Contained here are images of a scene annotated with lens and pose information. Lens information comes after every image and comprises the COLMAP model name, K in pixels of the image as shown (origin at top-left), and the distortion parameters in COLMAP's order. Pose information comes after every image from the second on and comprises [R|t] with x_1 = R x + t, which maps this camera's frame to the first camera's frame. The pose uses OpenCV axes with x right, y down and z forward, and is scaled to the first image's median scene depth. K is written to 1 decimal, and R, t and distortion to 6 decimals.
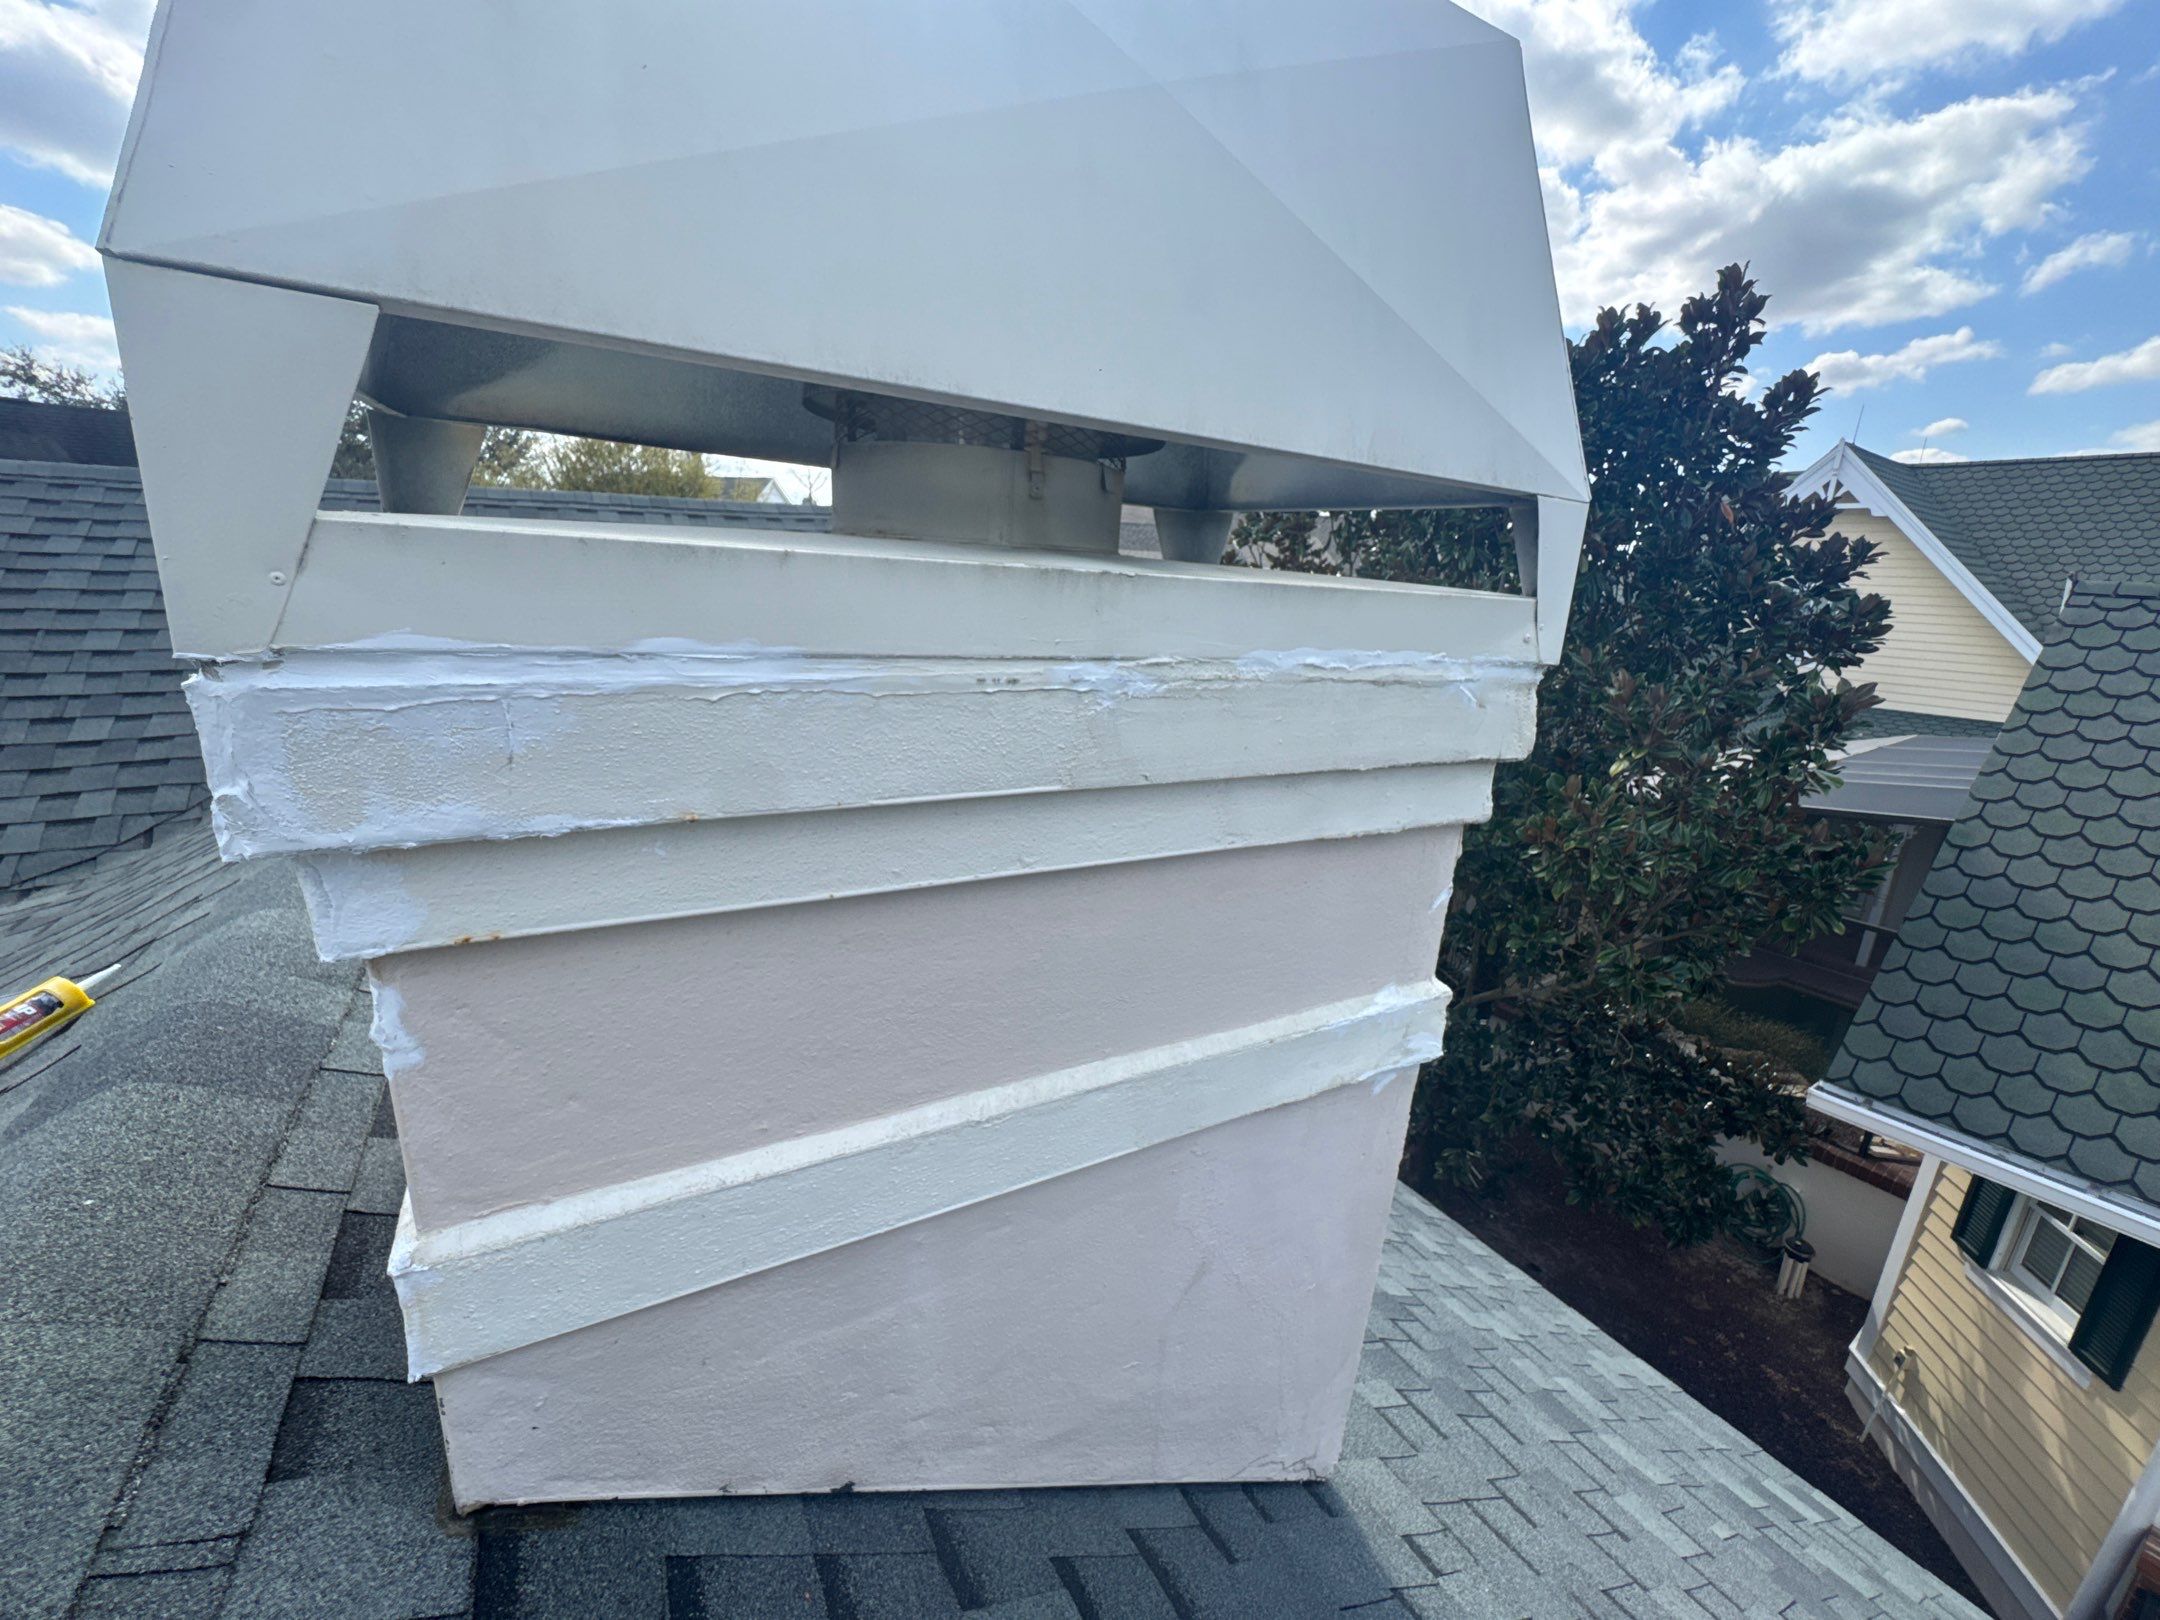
lens RADIAL K [[911.2, 0, 1083.1], [0, 911.2, 831.4], [0, 0, 1]] dist [-0.029341, 0.014265]
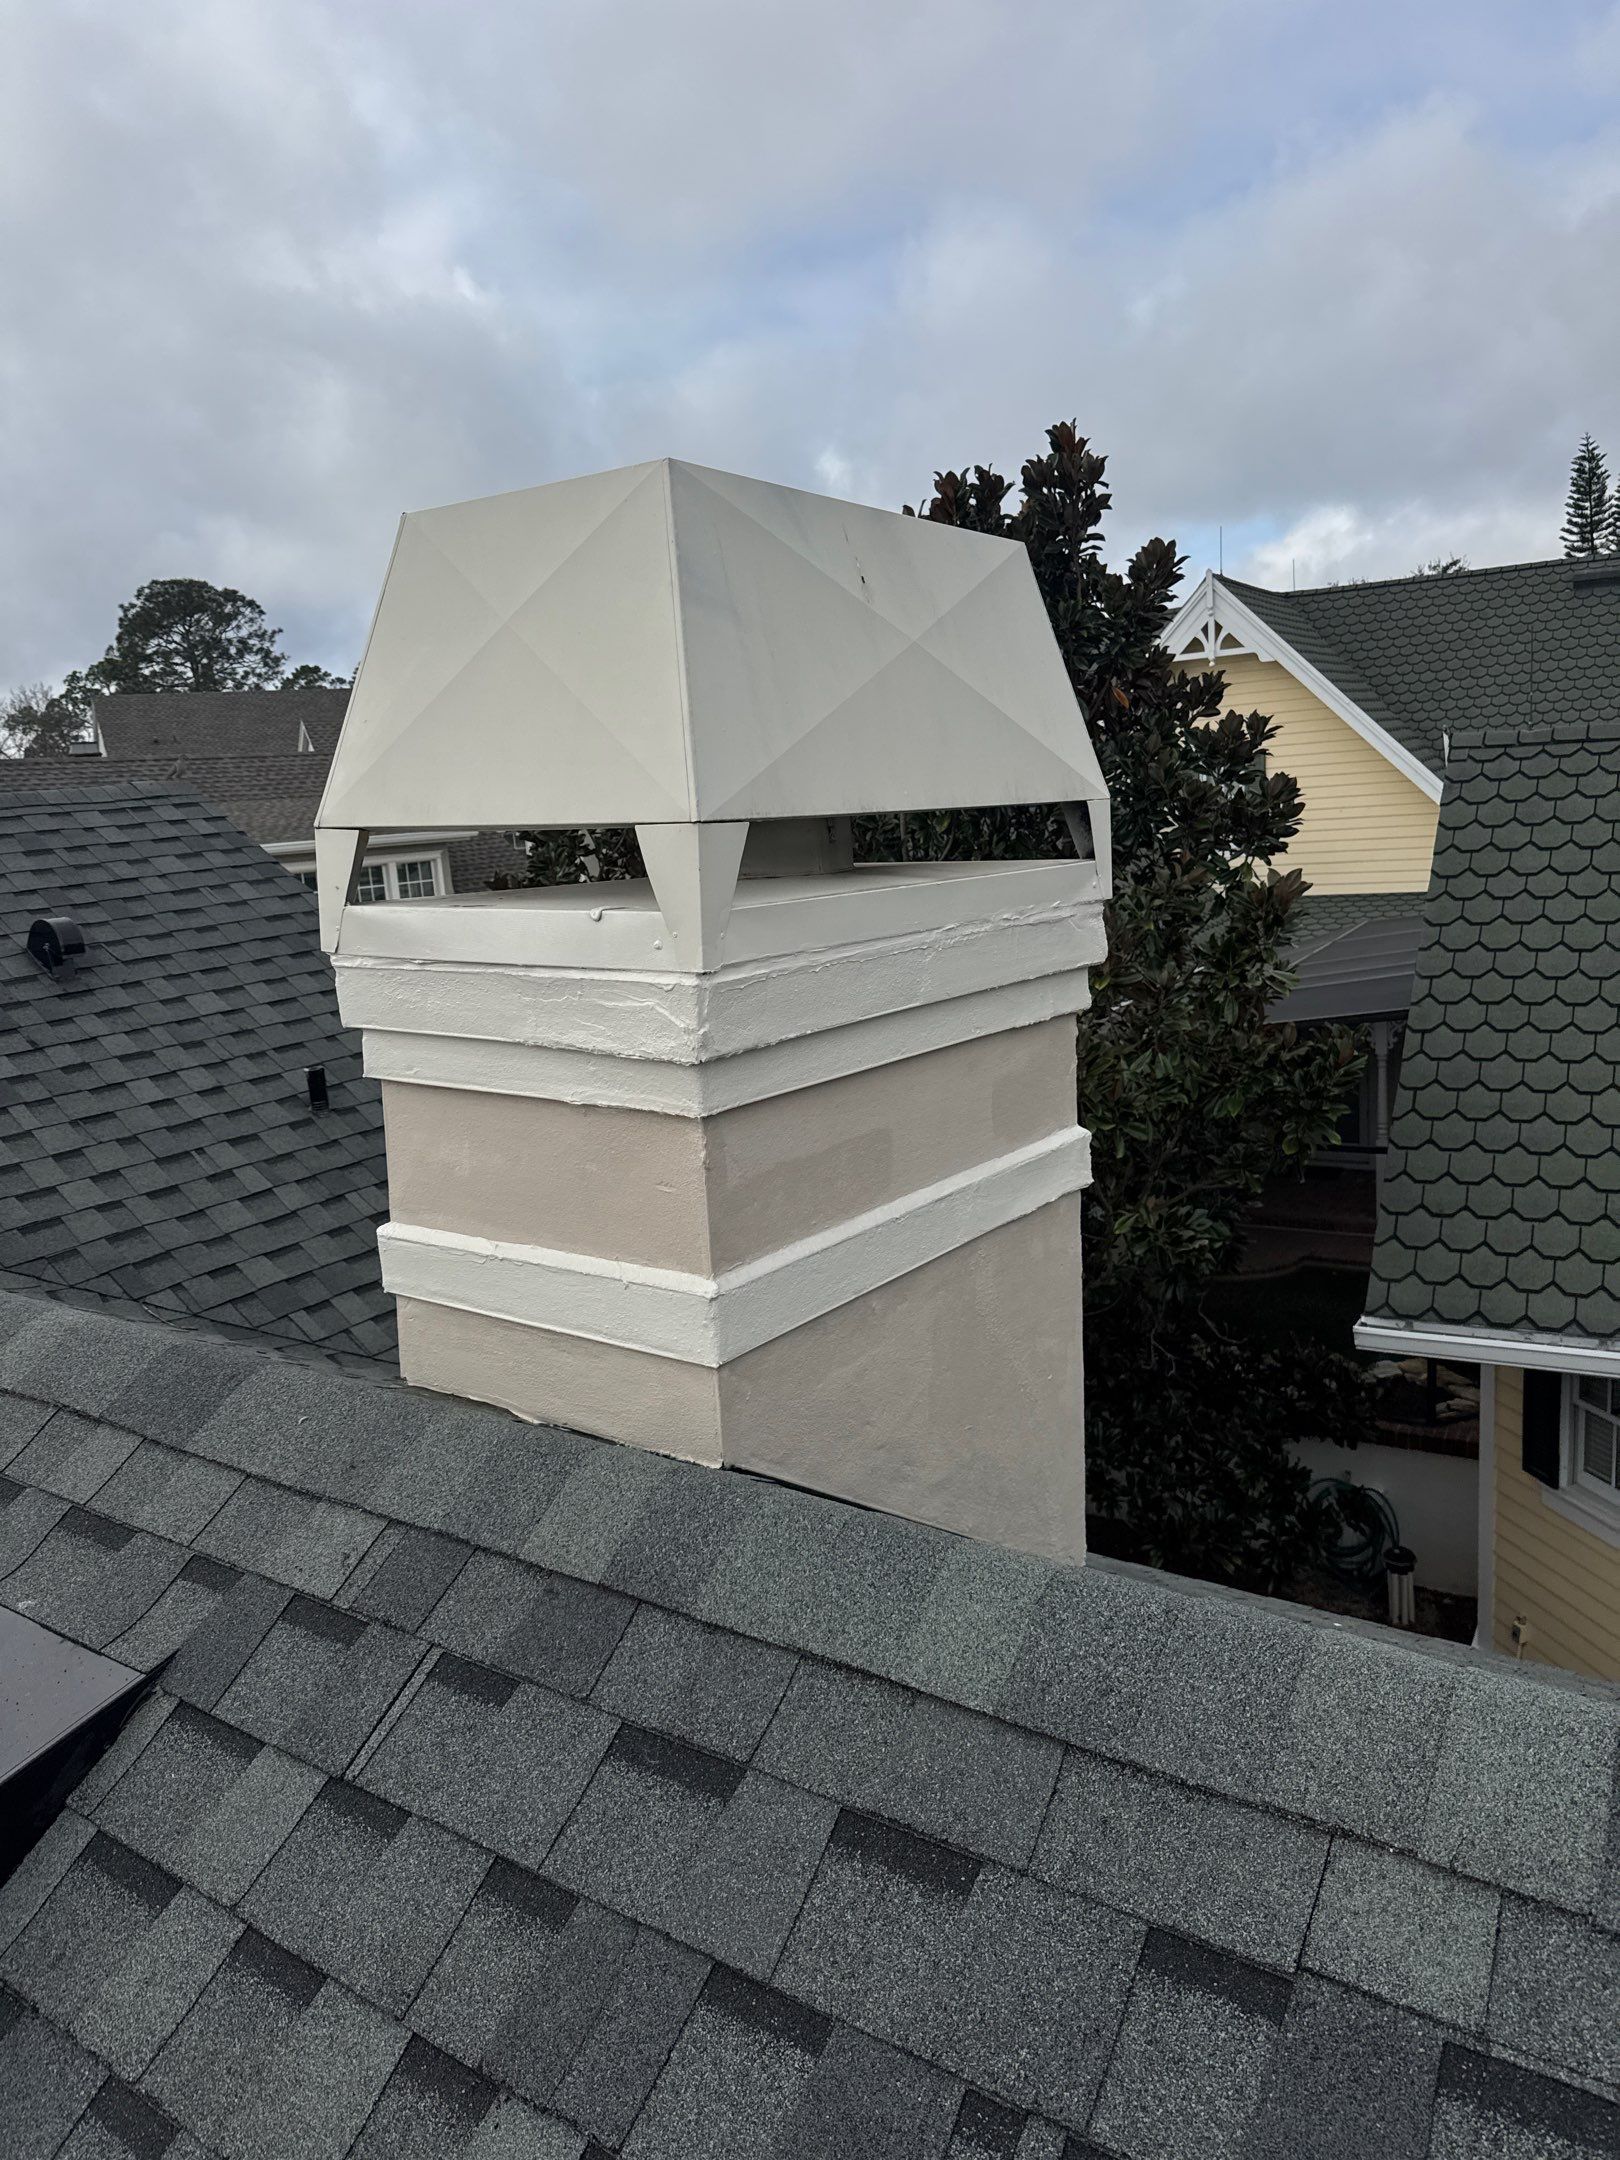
lens RADIAL K [[1515.8, 0, 839.2], [0, 1515.8, 1083.5], [0, 0, 1]] dist [0.039200, -0.031812]
pose [[0.905053, -0.179360, 0.385628, -0.159697], [0.217078, 0.974535, -0.056208, 0.028218], [-0.365726, 0.134583, 0.920941, -0.197616]]
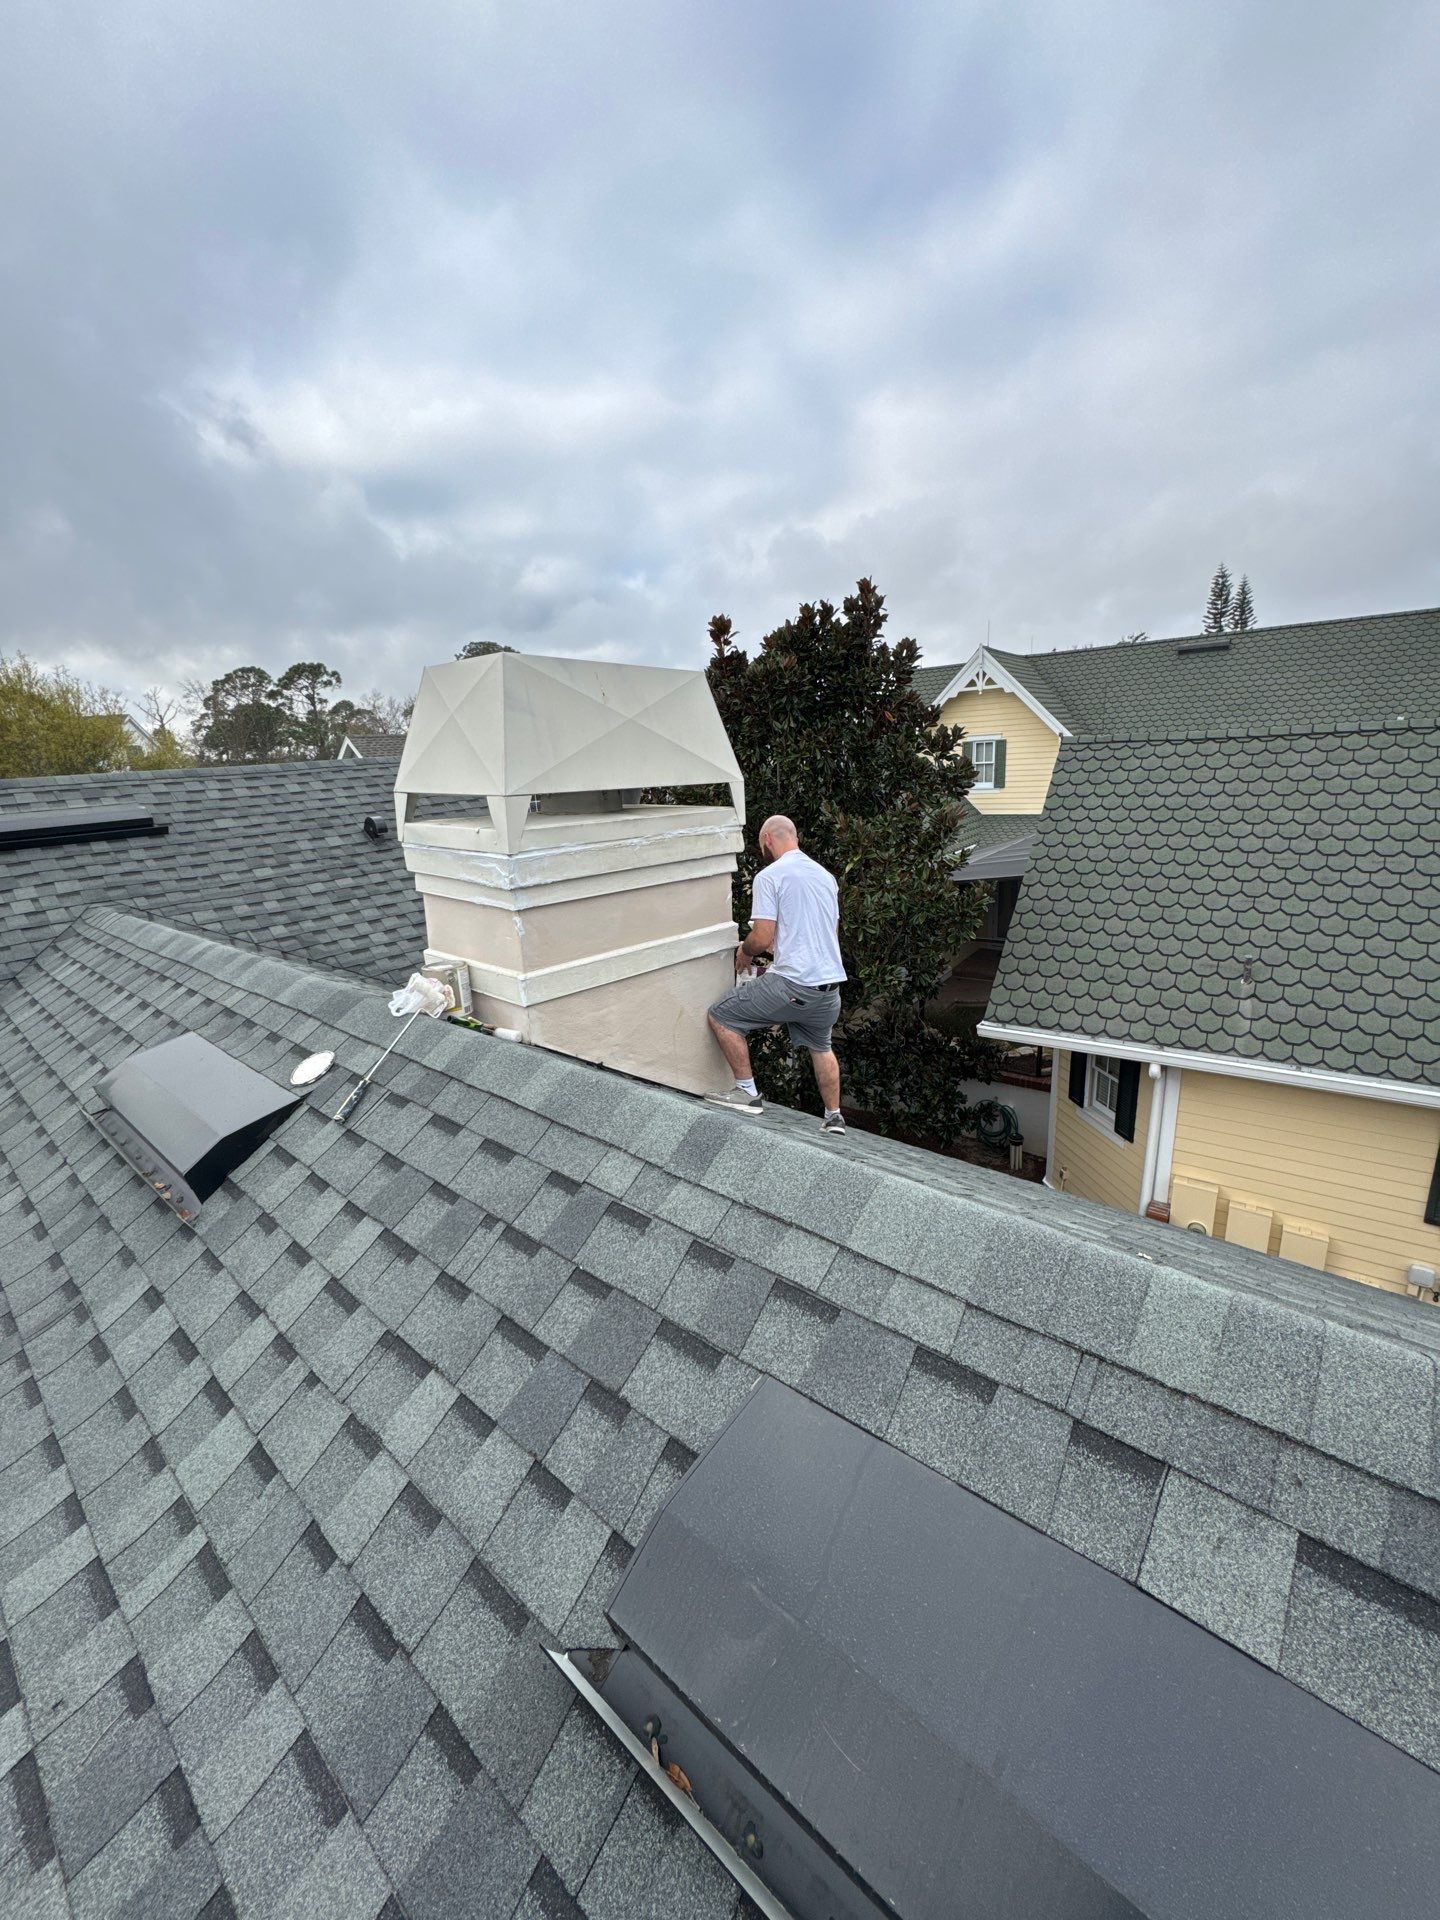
lens RADIAL K [[750.2, 0, 728.9], [0, 750.2, 965.8], [0, 0, 1]] dist [0.009596, 0.000259]
pose [[0.941627, -0.174086, 0.288152, -0.085264], [0.178956, 0.983811, 0.009571, 0.055917], [-0.285154, 0.042554, 0.957537, -0.309410]]
